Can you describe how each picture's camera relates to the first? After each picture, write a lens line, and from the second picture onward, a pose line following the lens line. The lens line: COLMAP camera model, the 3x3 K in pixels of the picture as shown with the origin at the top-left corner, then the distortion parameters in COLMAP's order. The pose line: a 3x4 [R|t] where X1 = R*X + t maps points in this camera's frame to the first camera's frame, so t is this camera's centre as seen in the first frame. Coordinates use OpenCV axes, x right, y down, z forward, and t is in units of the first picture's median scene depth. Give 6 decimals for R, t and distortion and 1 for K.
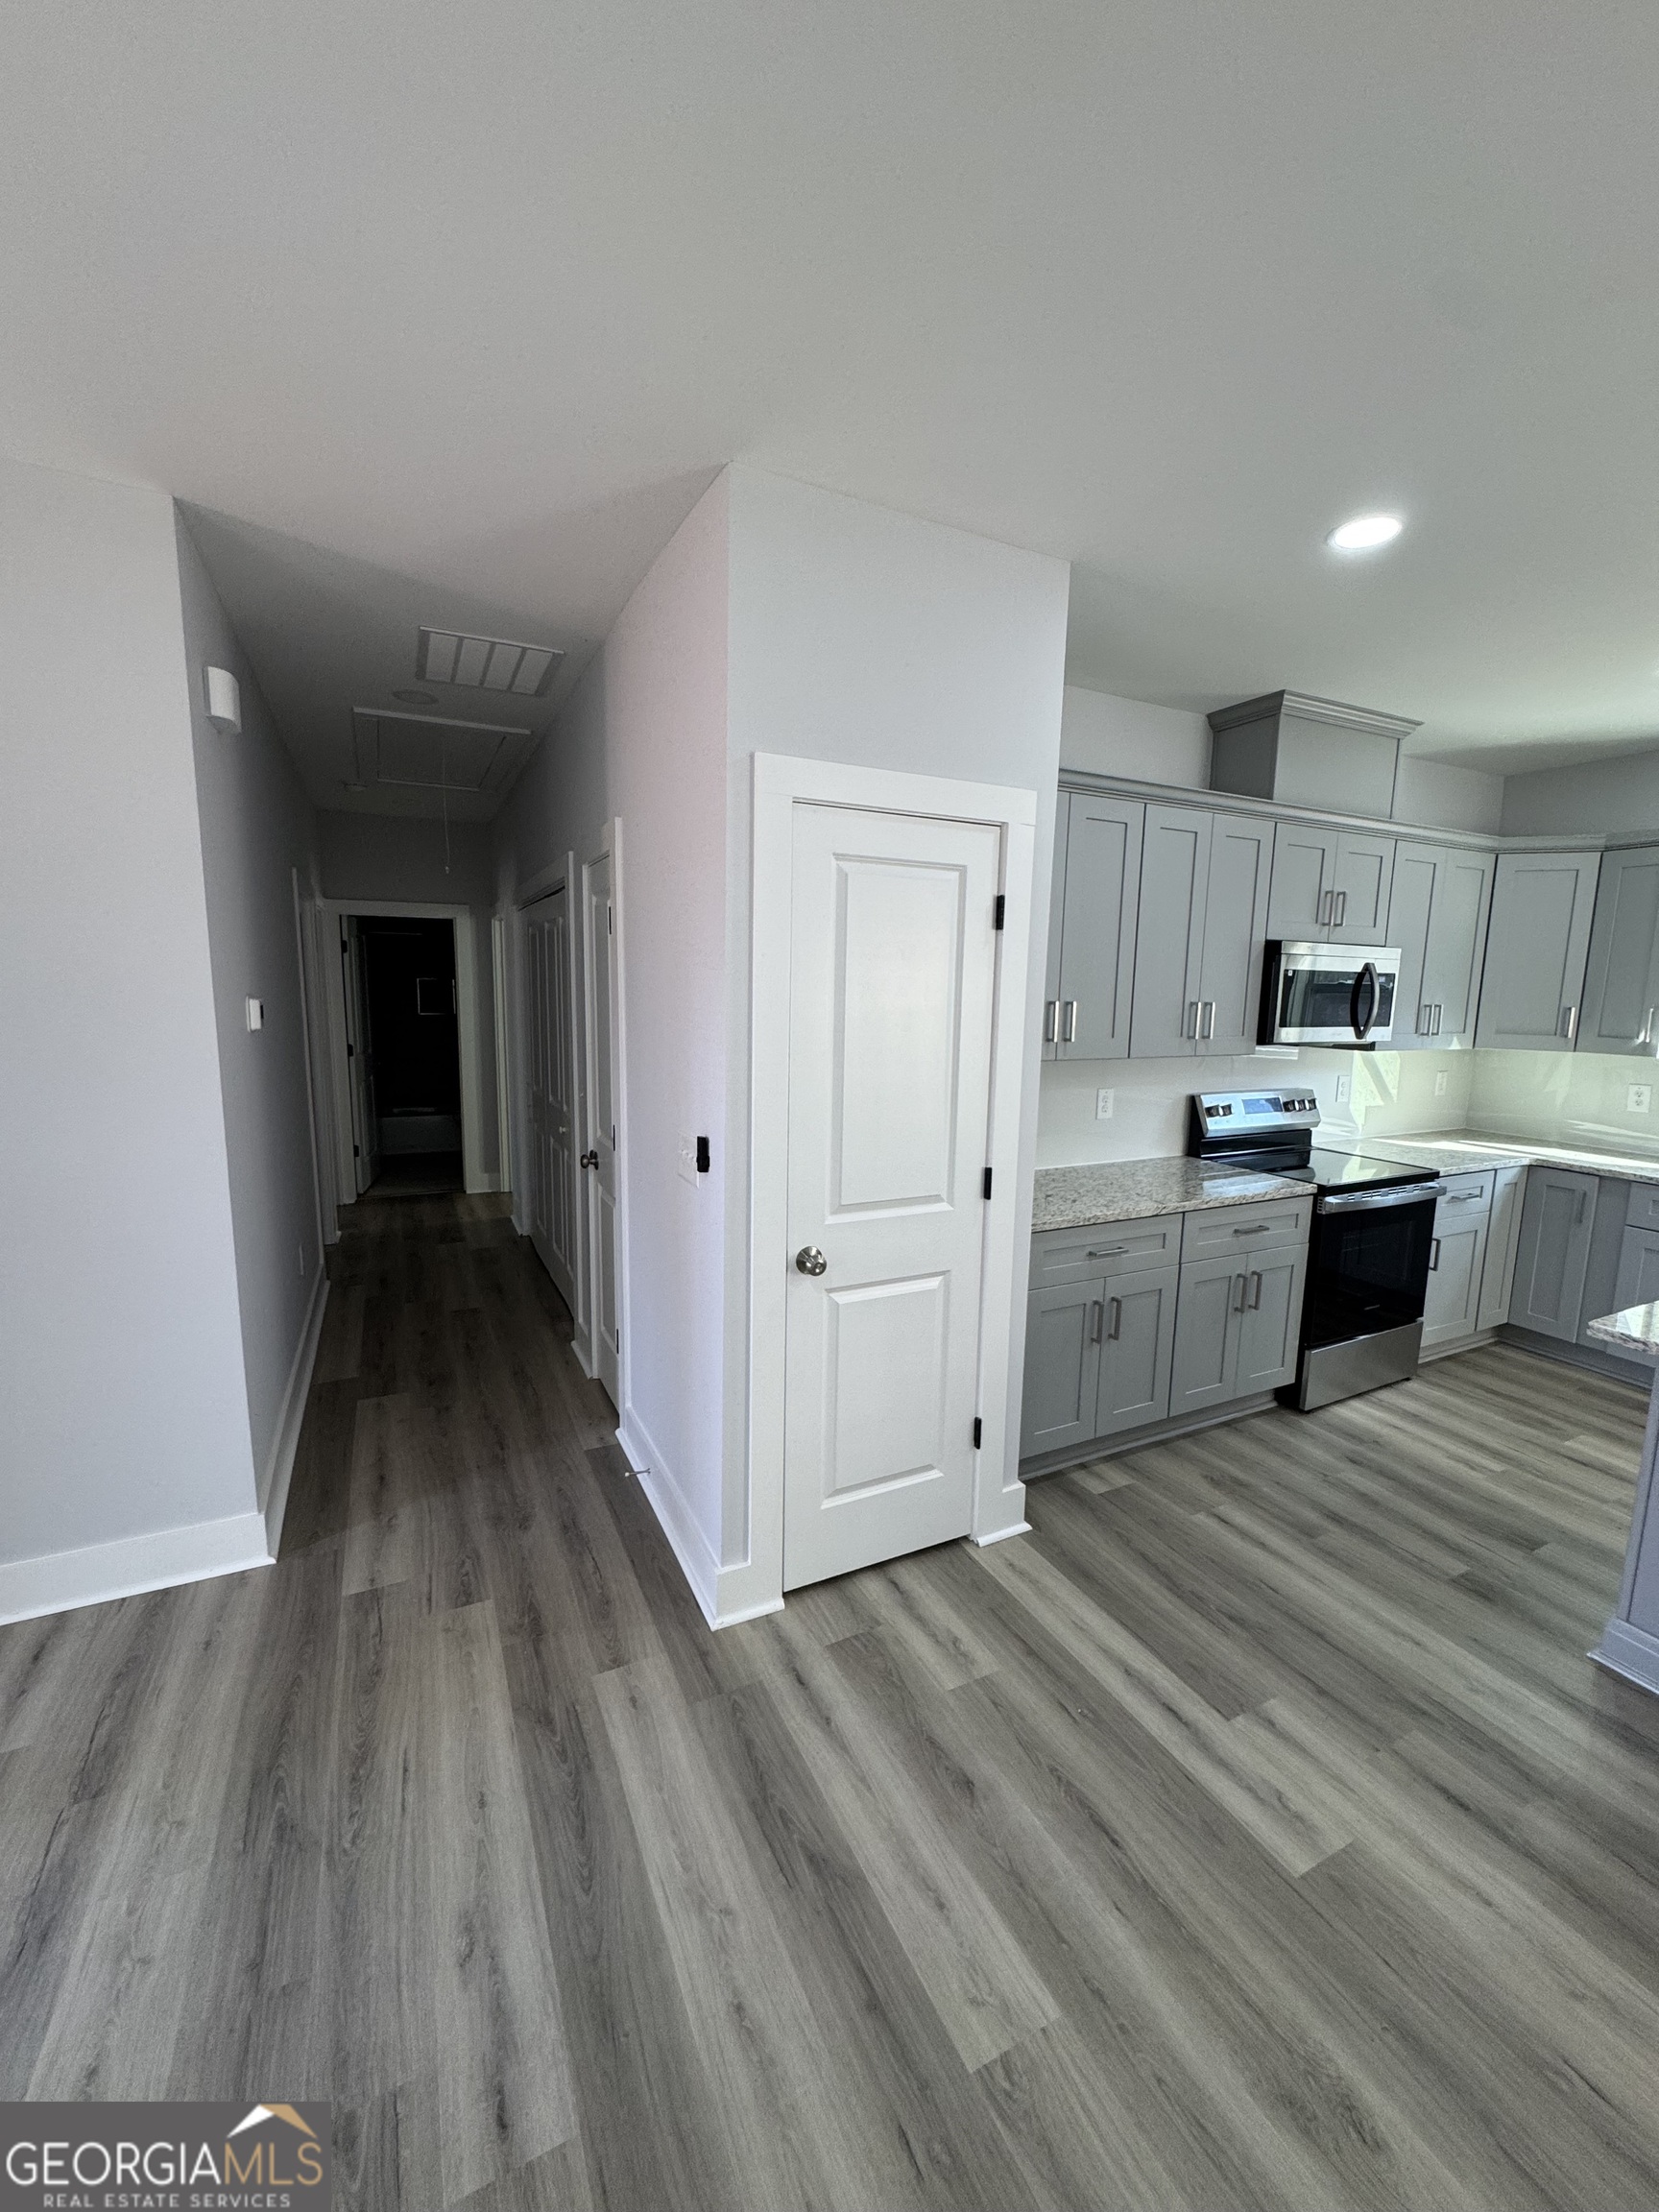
lens RADIAL K [[878.0, 0, 828.4], [0, 878.0, 1108.3], [0, 0, 1]] dist [-0.003556, 0.000637]
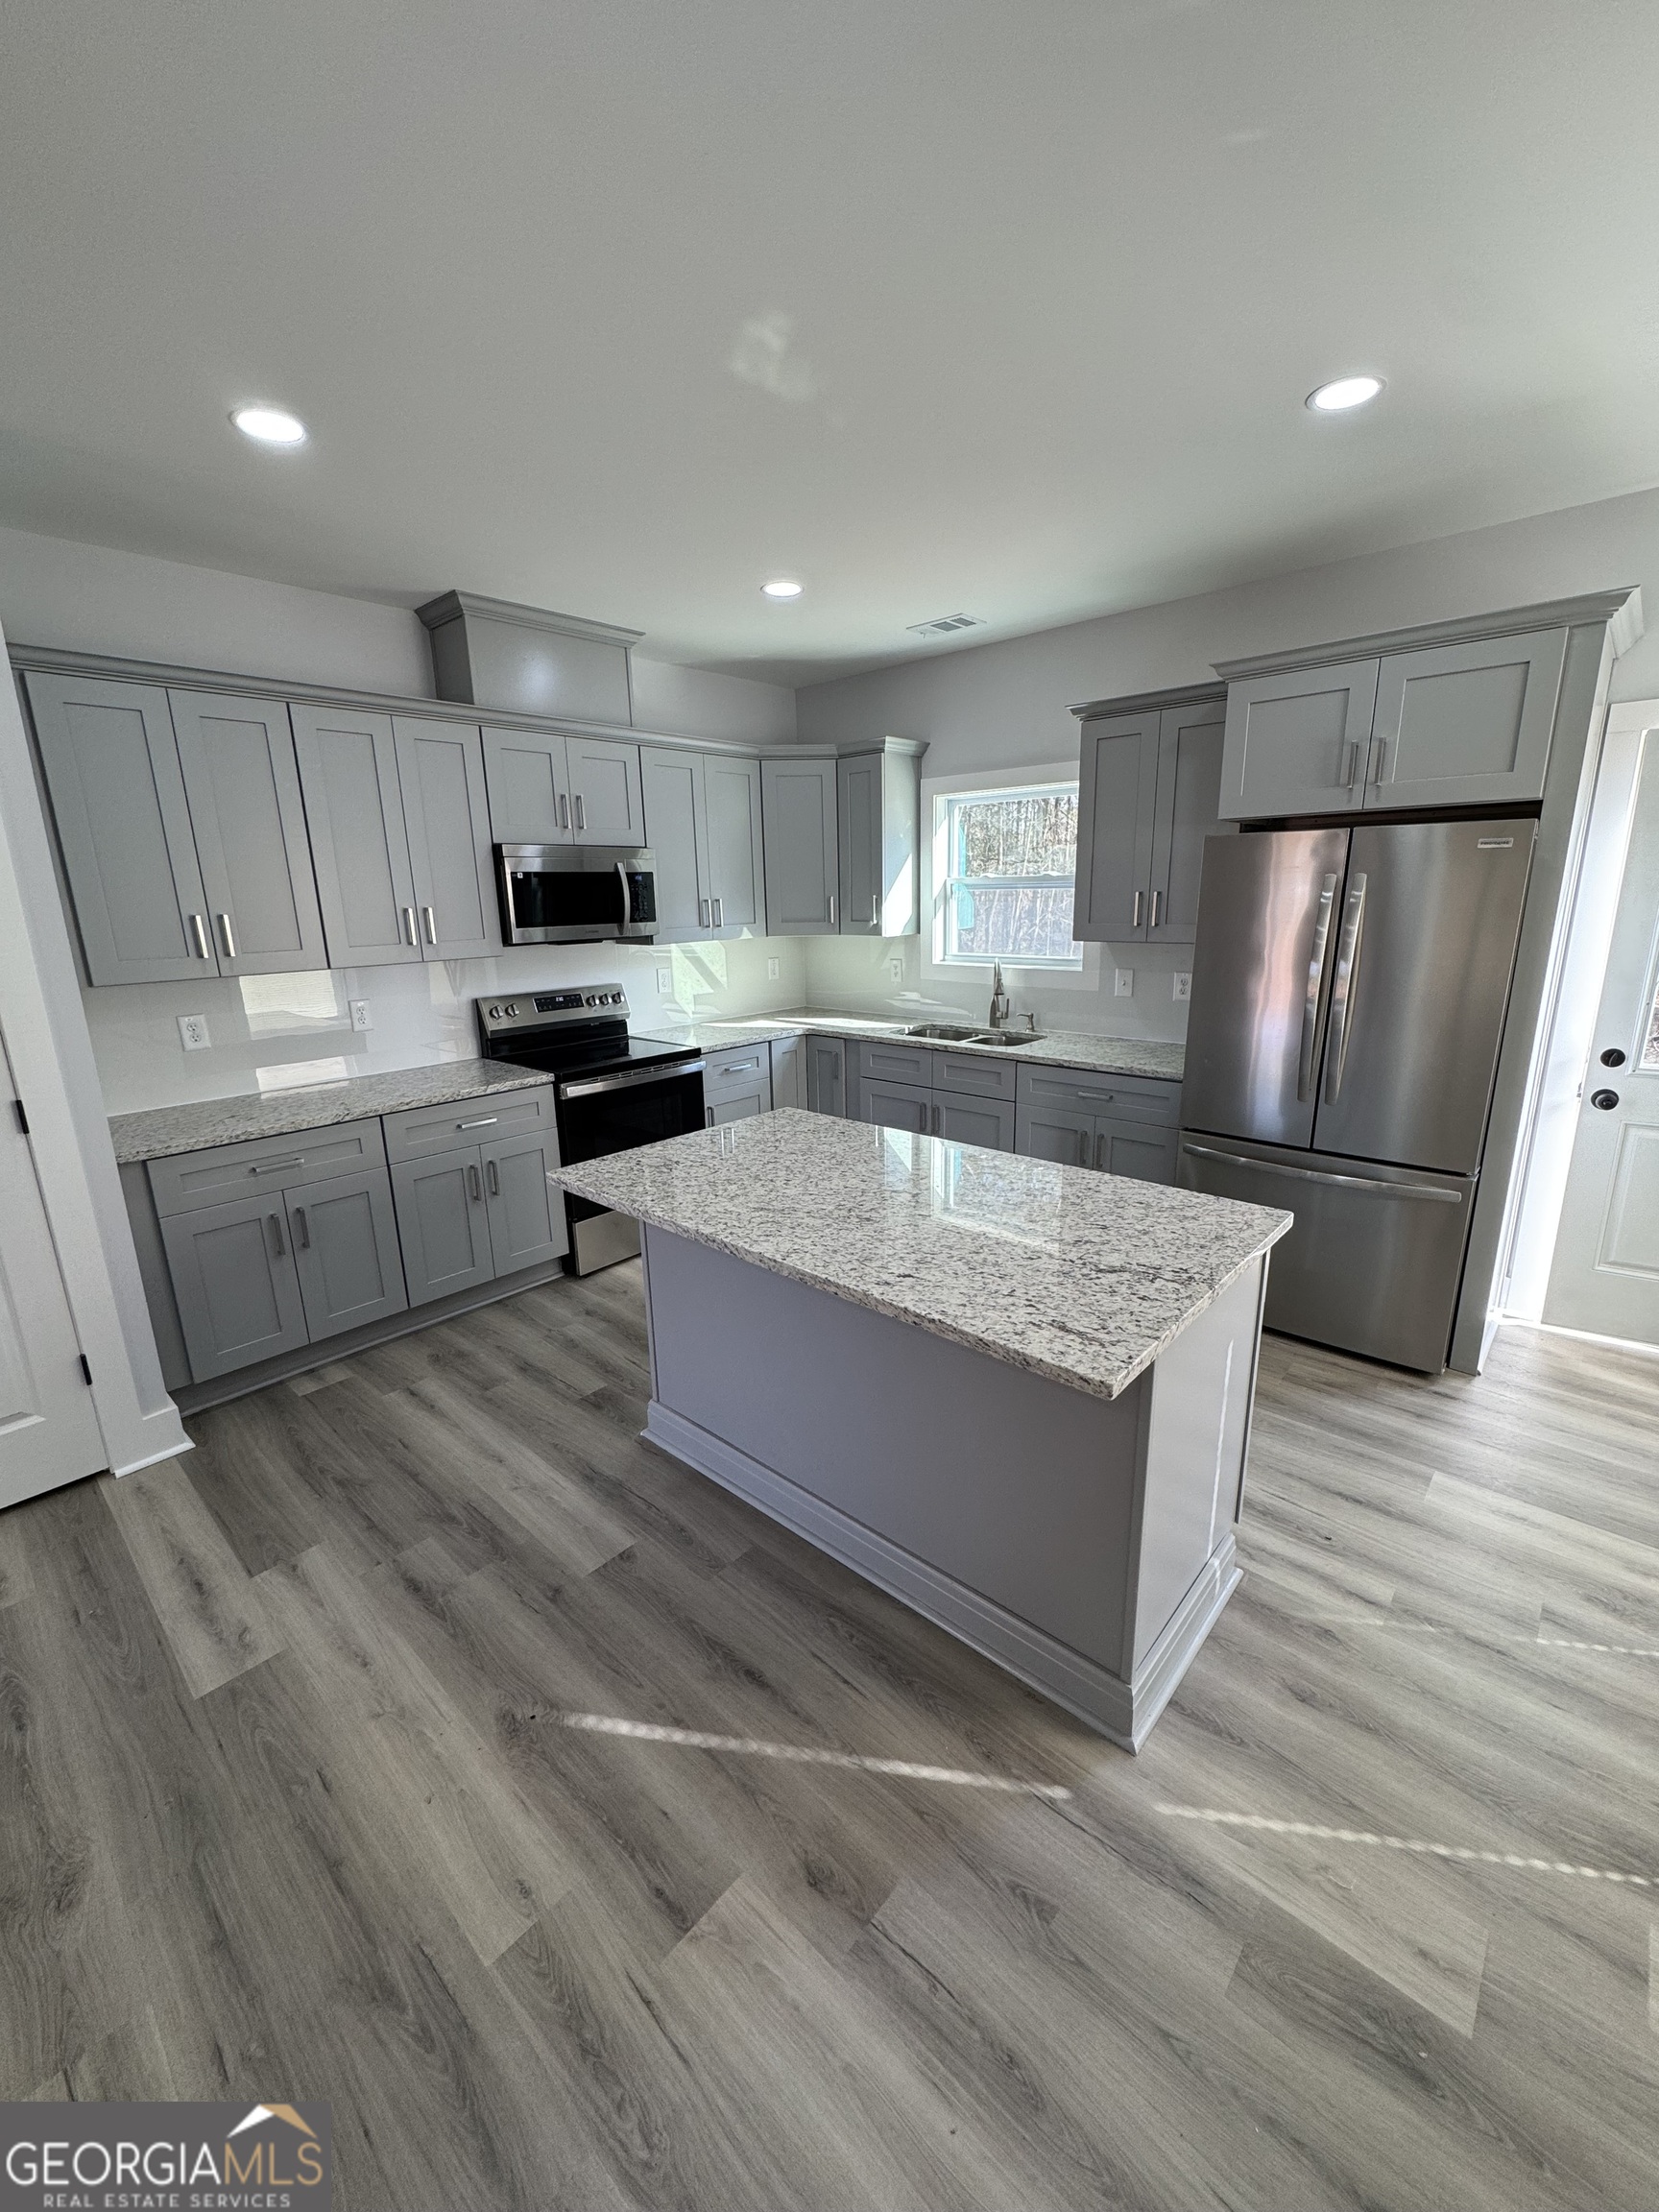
lens RADIAL K [[878.0, 0, 829.8], [0, 878.0, 1107.9], [0, 0, 1]] dist [-0.003556, 0.000637]
pose [[0.930193, -0.126494, 0.344587, 0.527606], [0.091546, 0.989029, 0.115938, 0.036727], [-0.355472, -0.076299, 0.931568, -0.148103]]
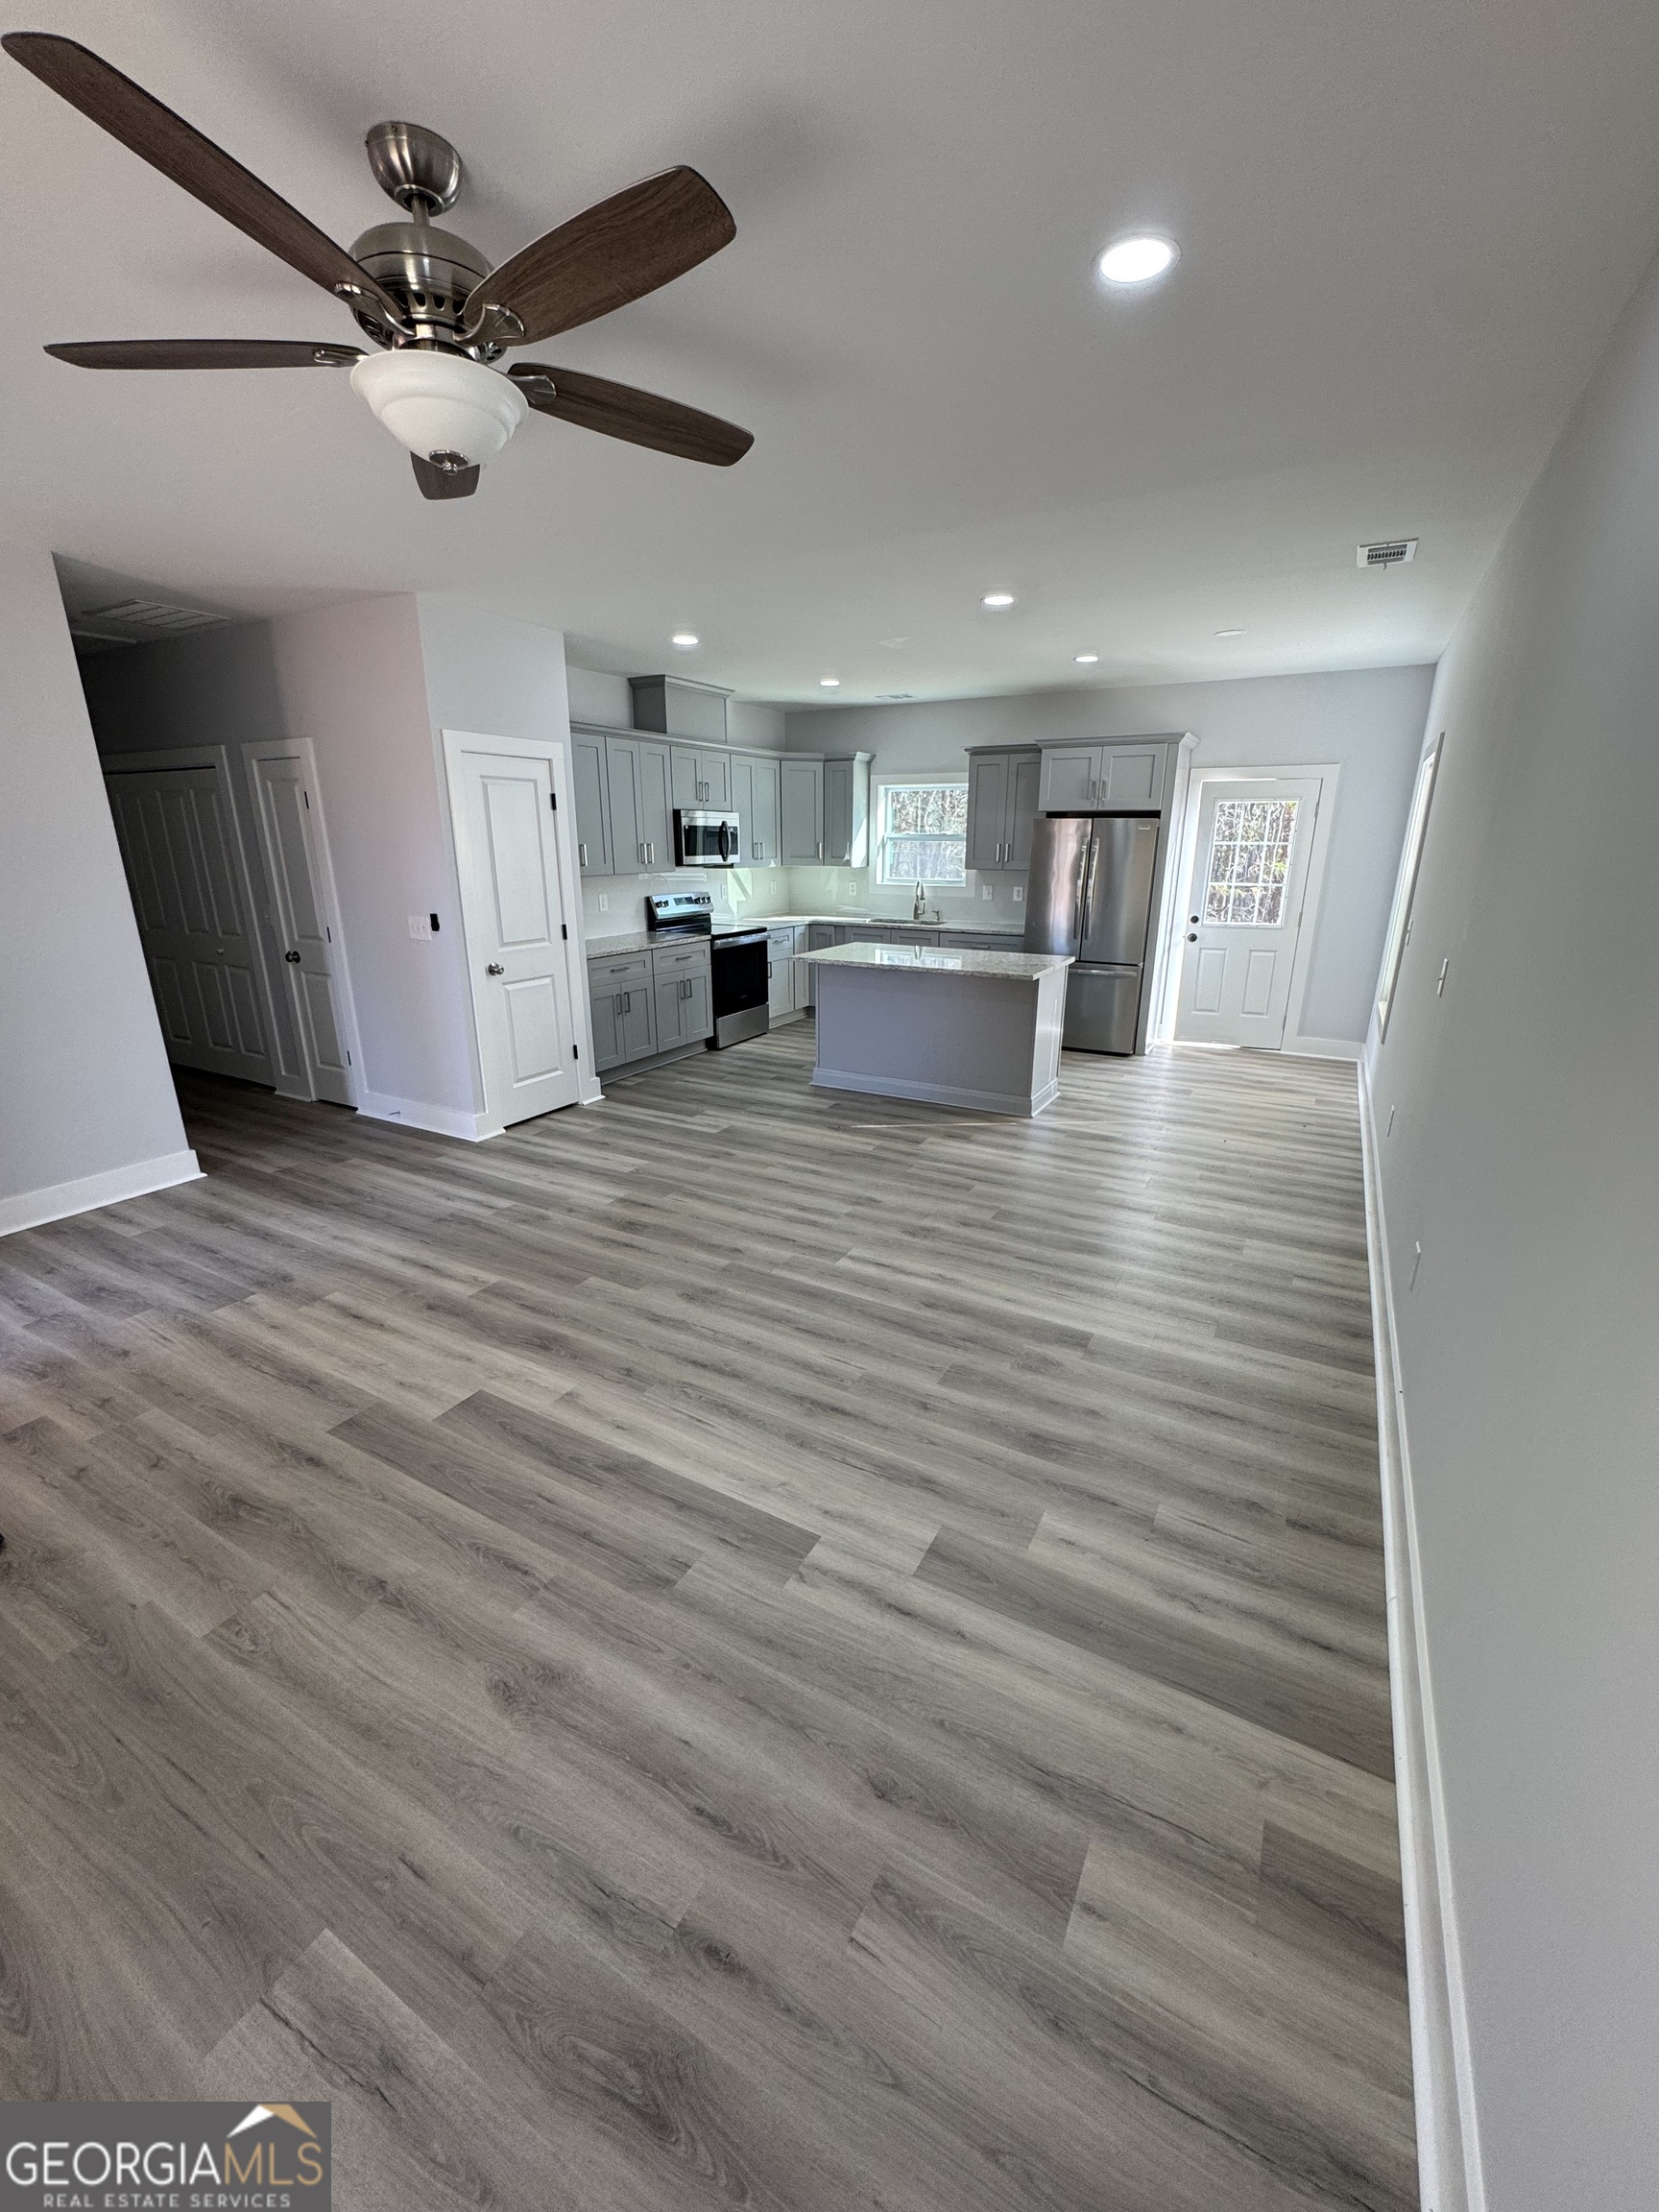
lens RADIAL K [[878.0, 0, 831.0], [0, 878.0, 1104.4], [0, 0, 1]] dist [-0.003556, 0.000637]
pose [[0.822099, -0.182067, 0.539449, -0.411020], [0.094082, 0.977907, 0.186671, 0.125786], [-0.561517, -0.102710, 0.821066, -0.929576]]
